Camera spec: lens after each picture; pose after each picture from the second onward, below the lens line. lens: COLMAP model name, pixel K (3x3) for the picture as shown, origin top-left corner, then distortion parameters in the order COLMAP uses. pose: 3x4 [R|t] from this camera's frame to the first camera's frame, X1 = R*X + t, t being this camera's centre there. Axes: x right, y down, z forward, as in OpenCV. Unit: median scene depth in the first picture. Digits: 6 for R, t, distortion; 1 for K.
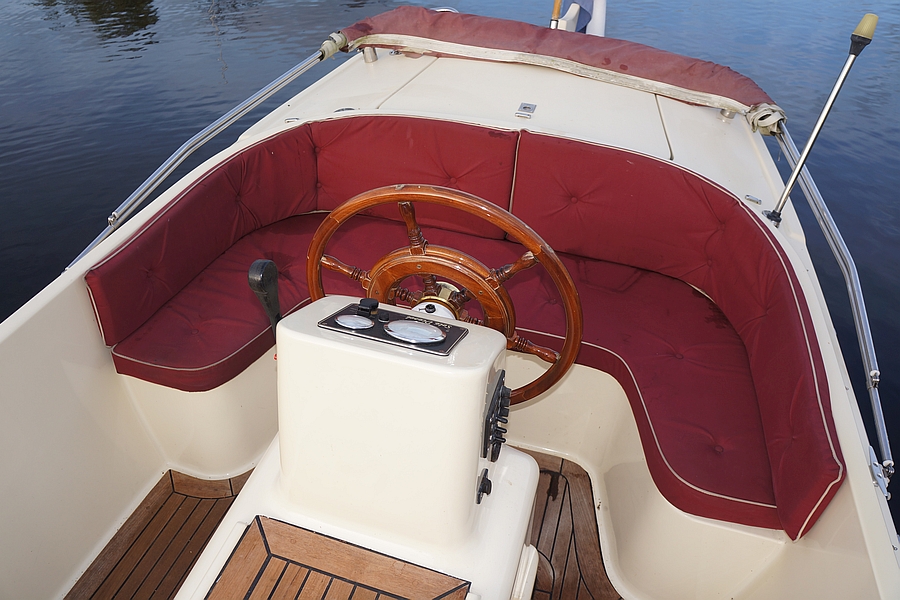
lens RADIAL K [[715.3, 0, 450.0], [0, 715.3, 300.0], [0, 0, 1]] dist [-0.168614, 0.119425]
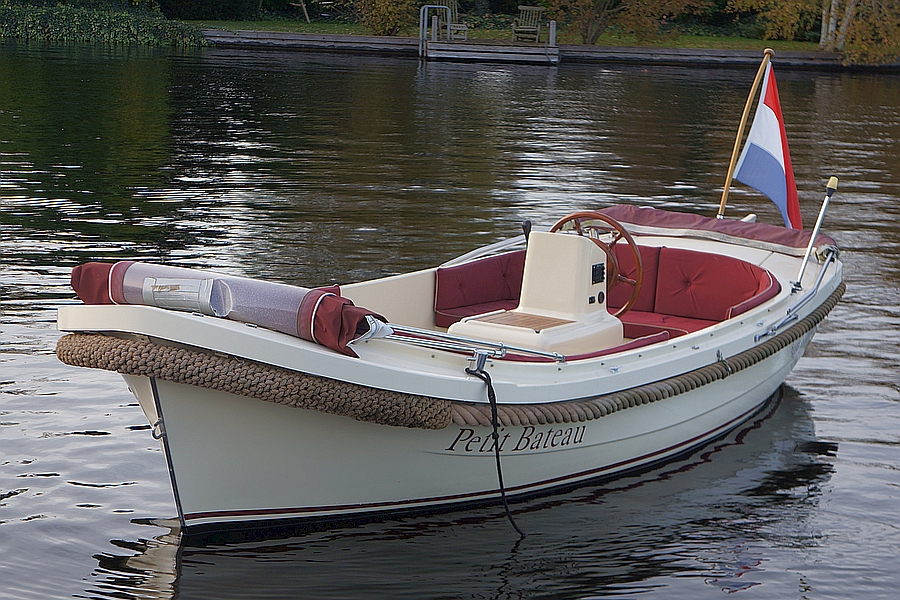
lens RADIAL K [[1821.4, 0, 450.0], [0, 1821.4, 300.0], [0, 0, 1]] dist [0.407189, 0.002763]
pose [[0.964490, 0.040096, -0.261057, 0.680261], [-0.161793, 0.870943, -0.463984, 1.820075], [0.208762, 0.489745, 0.846503, -2.574947]]
